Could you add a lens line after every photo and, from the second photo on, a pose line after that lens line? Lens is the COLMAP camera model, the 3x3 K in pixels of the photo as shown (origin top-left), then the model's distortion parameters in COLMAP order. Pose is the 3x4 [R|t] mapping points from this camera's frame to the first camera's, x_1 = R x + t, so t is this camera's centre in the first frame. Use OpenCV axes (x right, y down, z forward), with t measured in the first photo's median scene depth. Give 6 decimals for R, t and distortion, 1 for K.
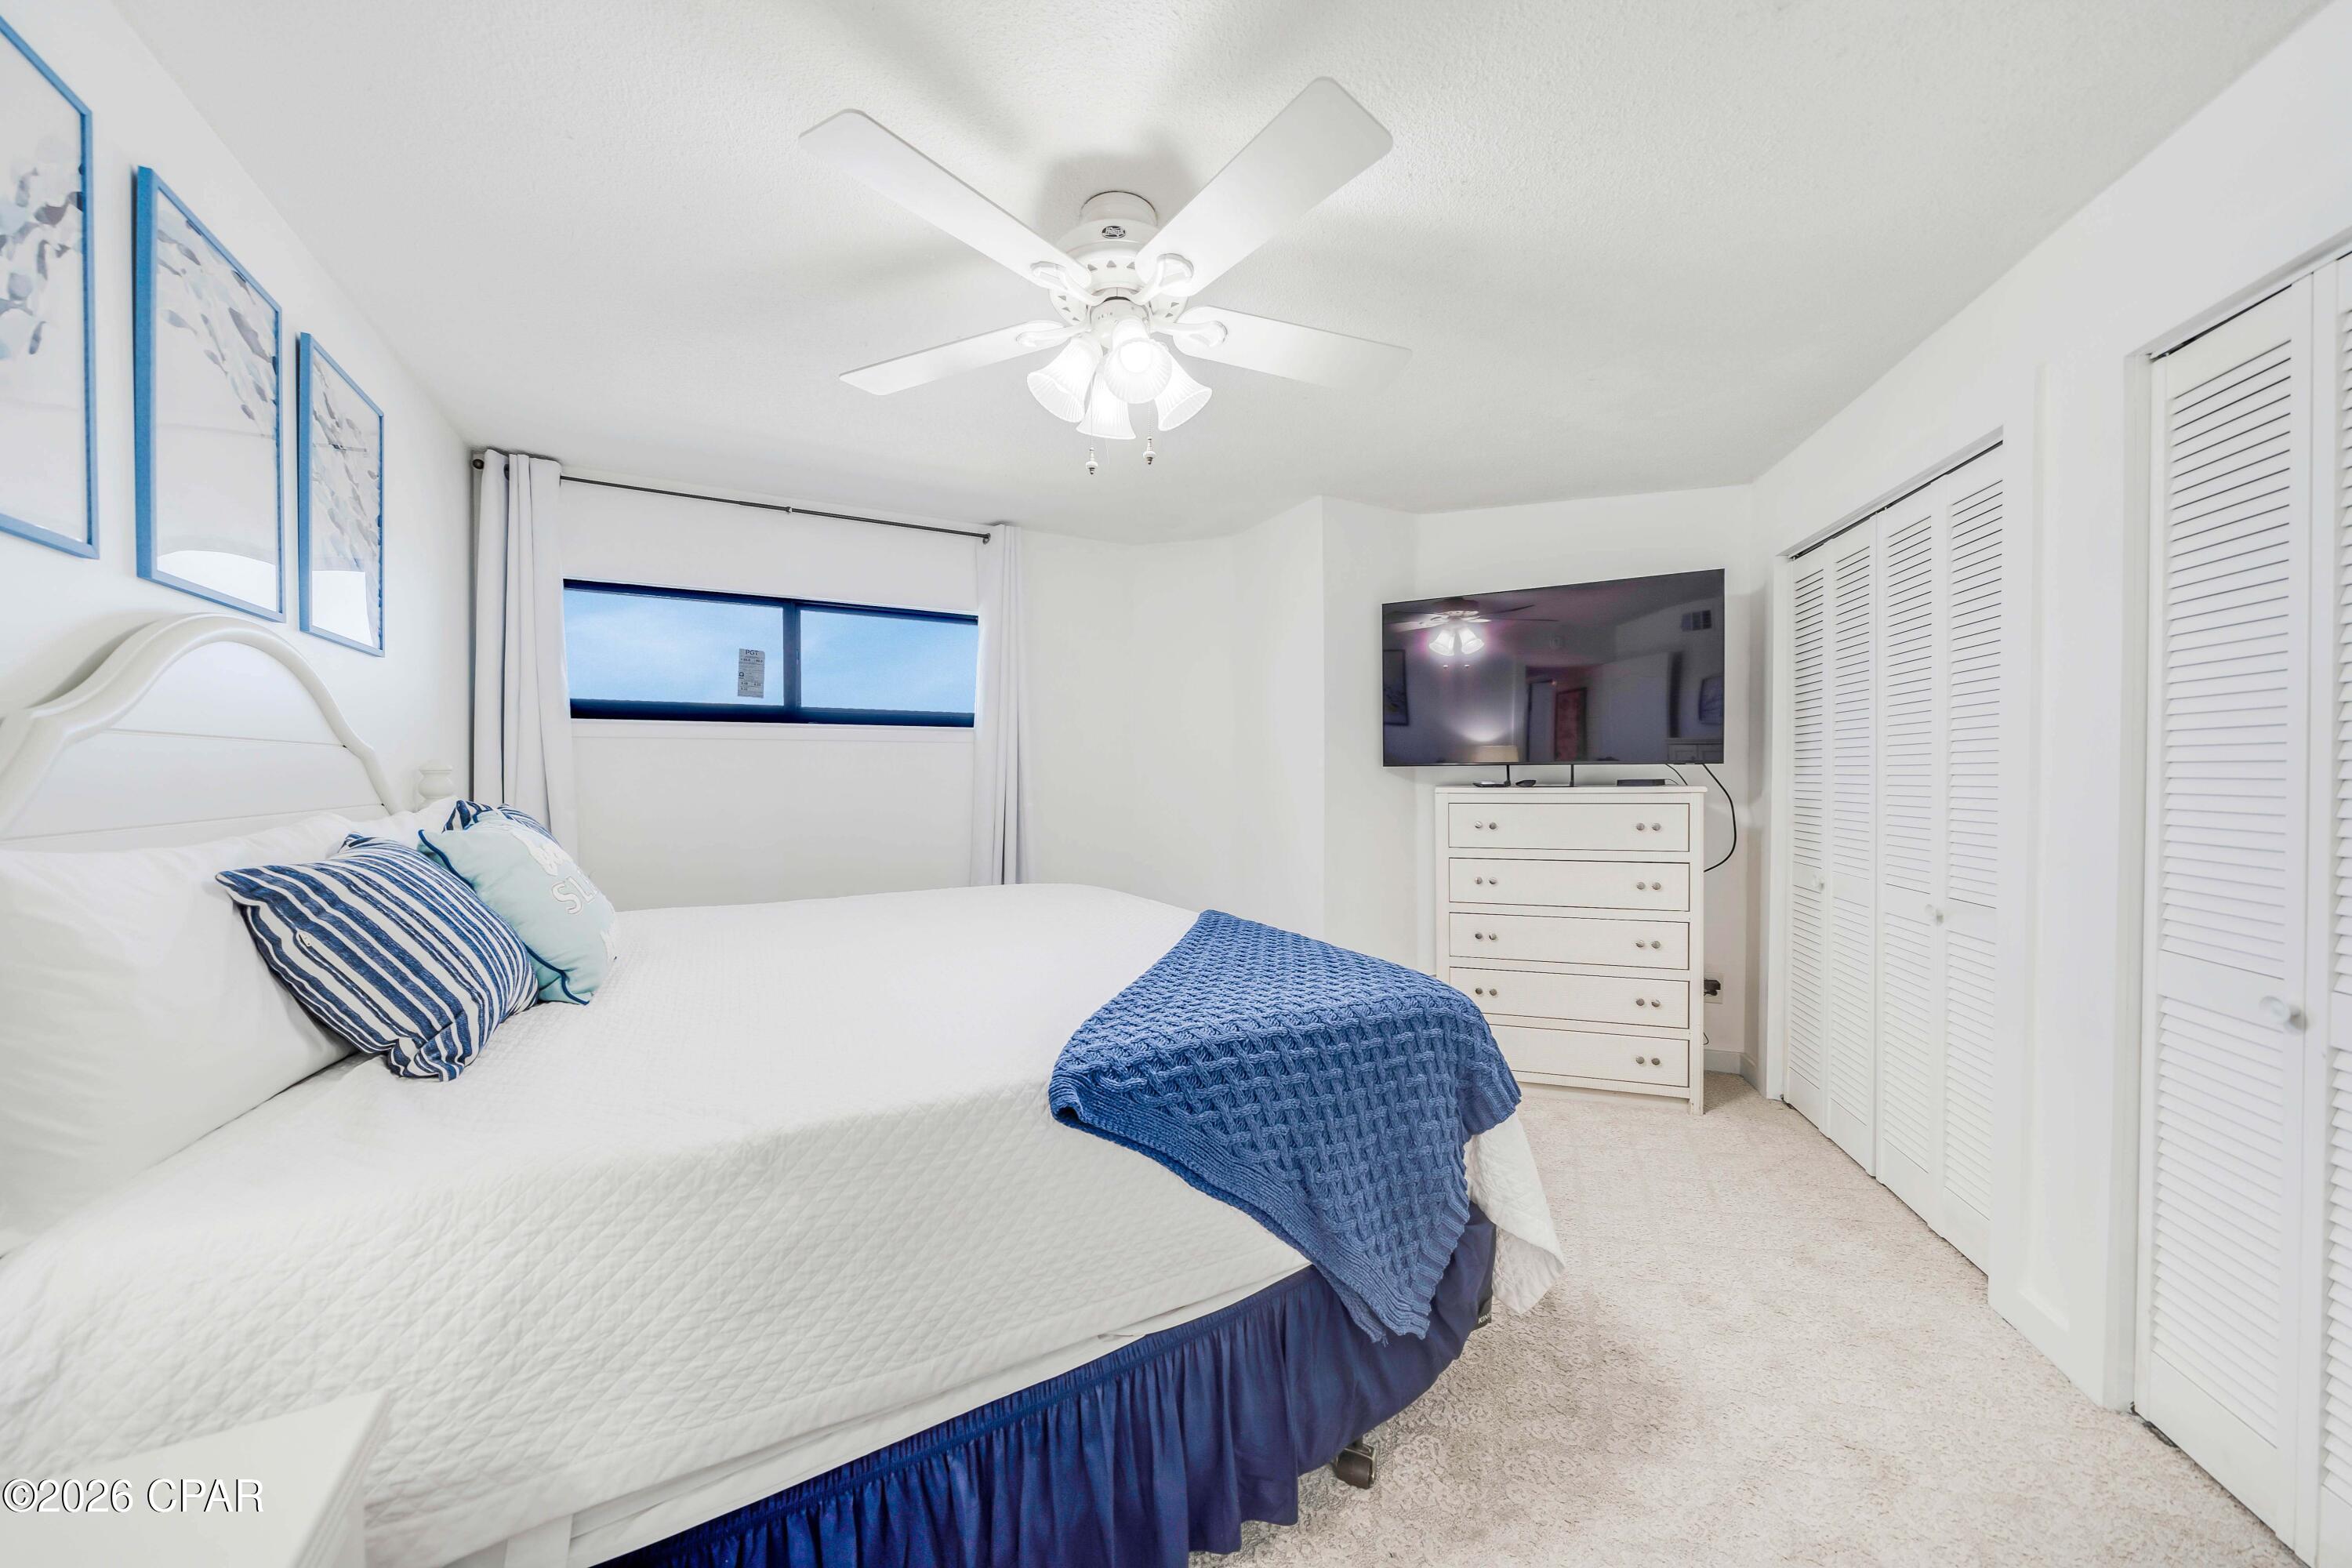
lens RADIAL K [[809.3, 0, 1161.5], [0, 809.3, 782.6], [0, 0, 1]] dist [-0.006511, -0.000055]
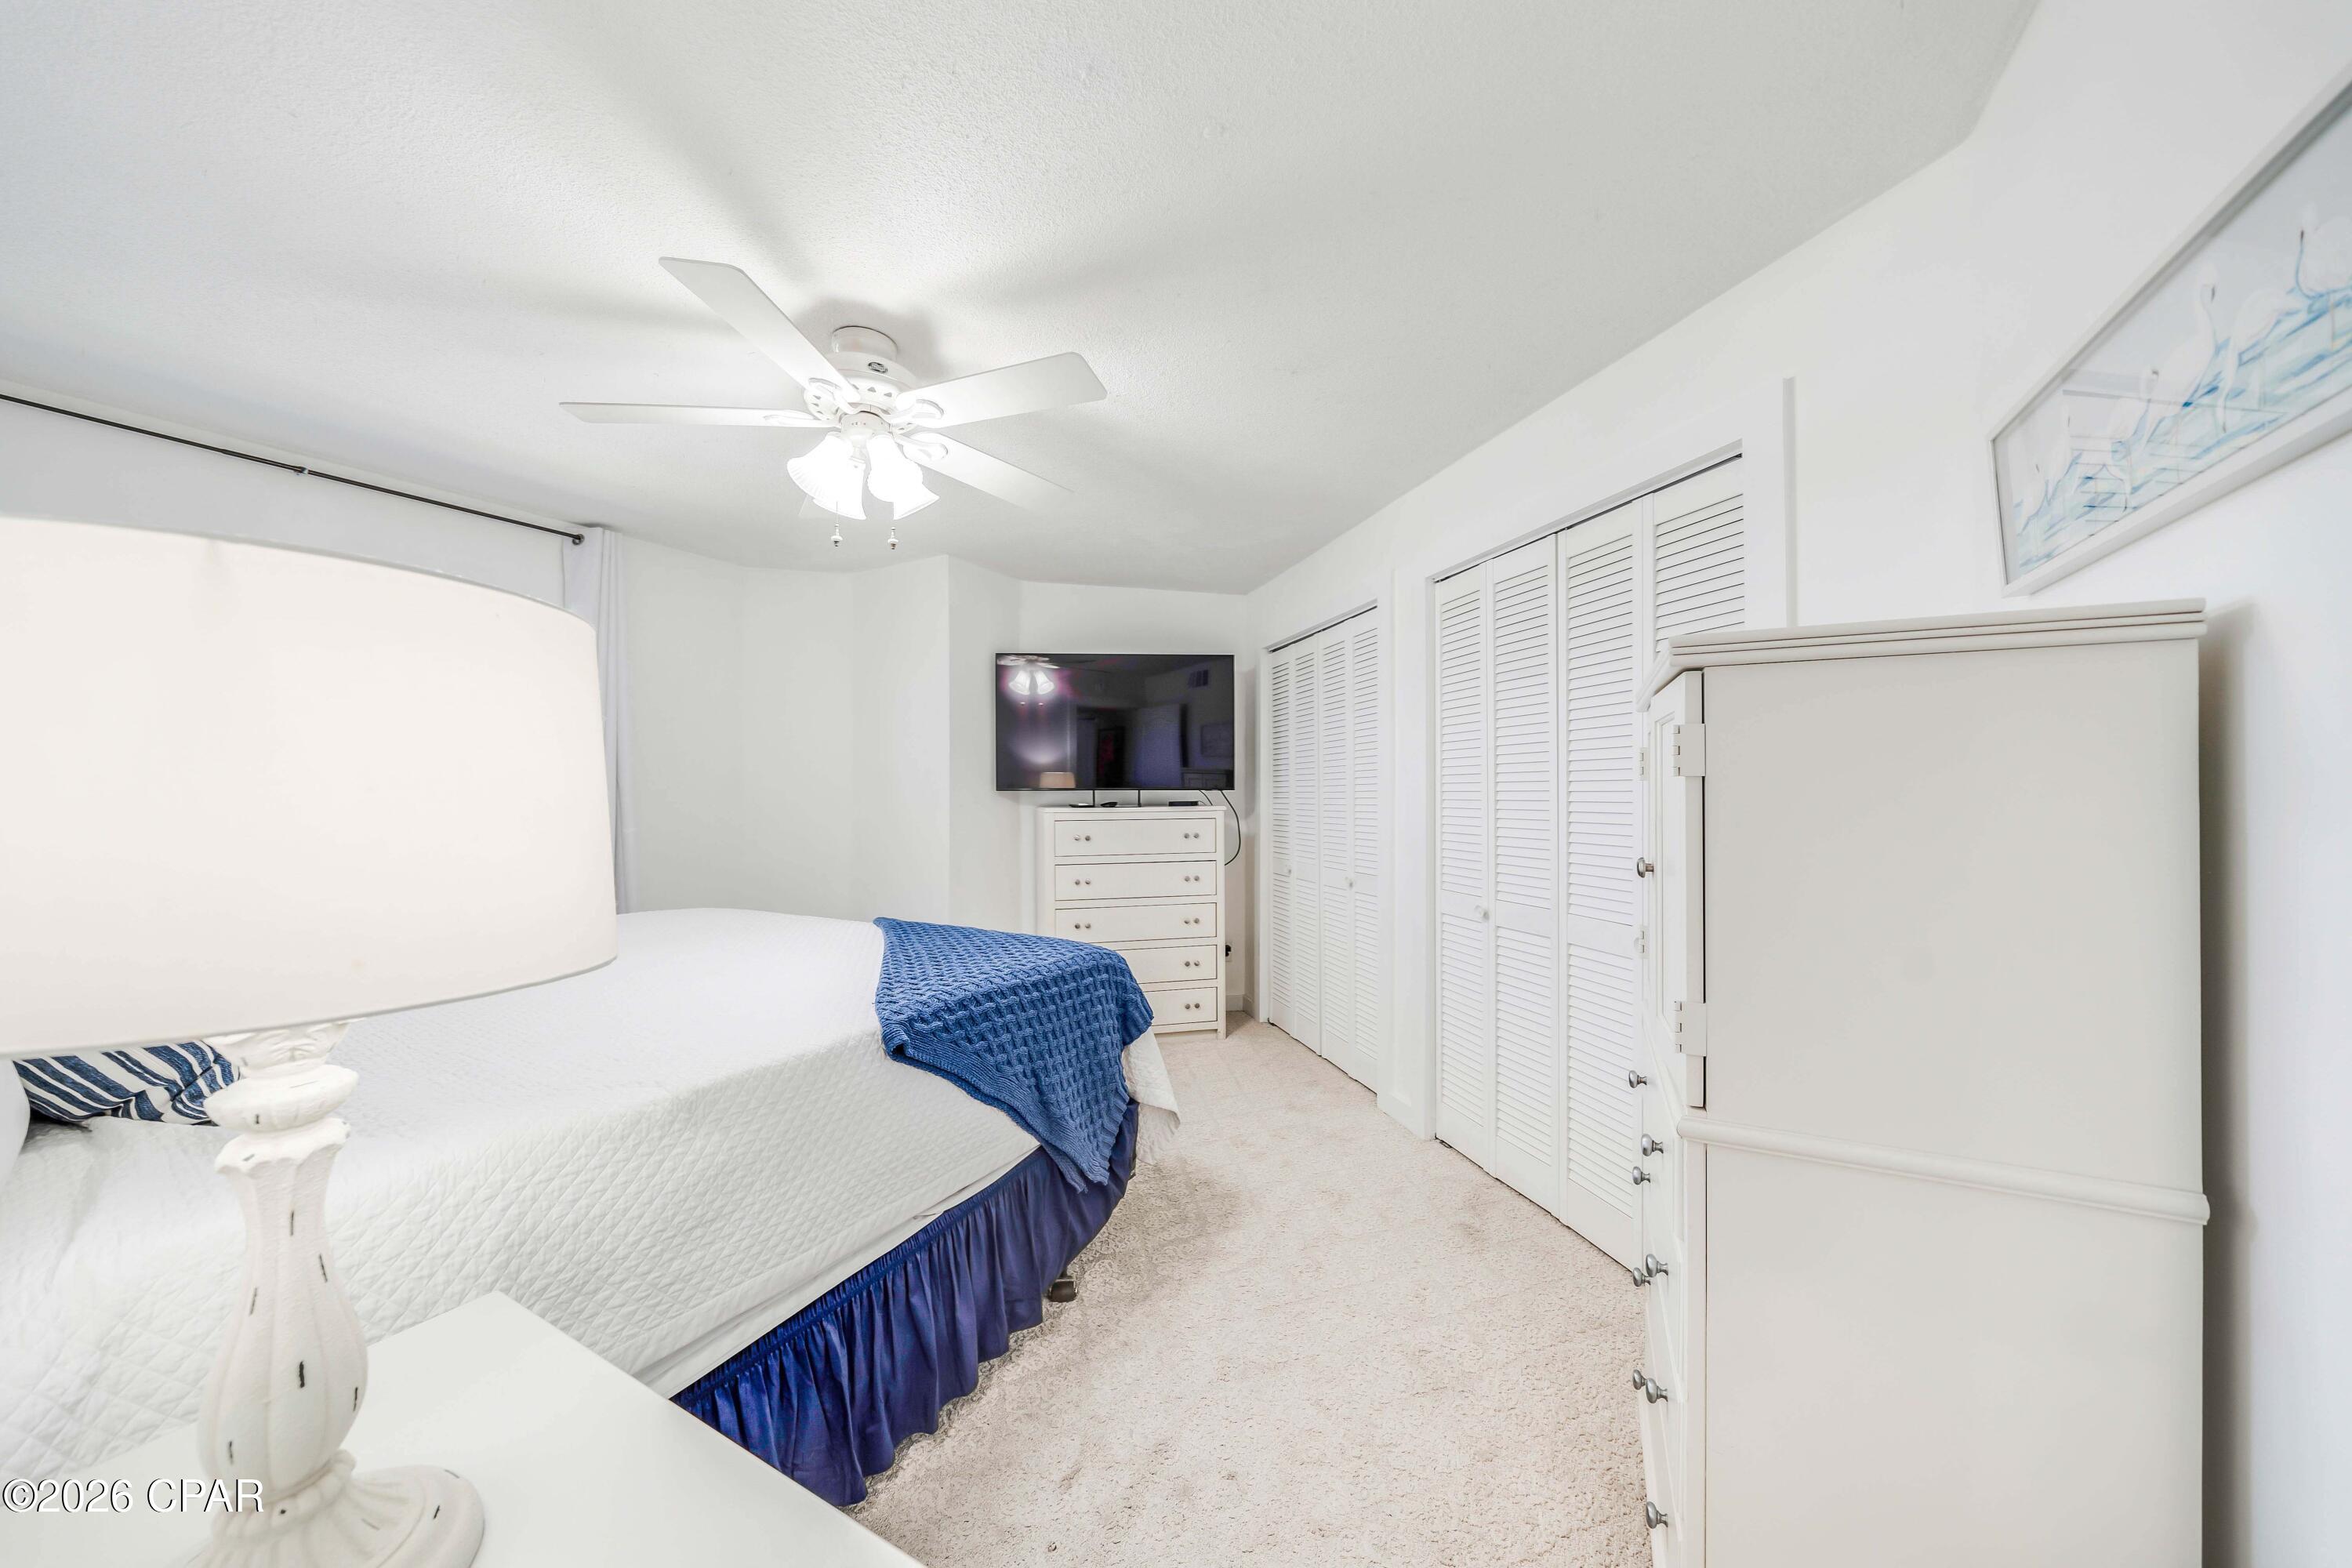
lens RADIAL K [[809.3, 0, 1161.5], [0, 809.3, 782.6], [0, 0, 1]] dist [-0.006511, -0.000055]
pose [[0.846577, 0.010024, 0.532173, -0.405836], [0.005110, 0.999624, -0.026958, 0.002512], [-0.532243, 0.025541, 0.846207, -0.333180]]
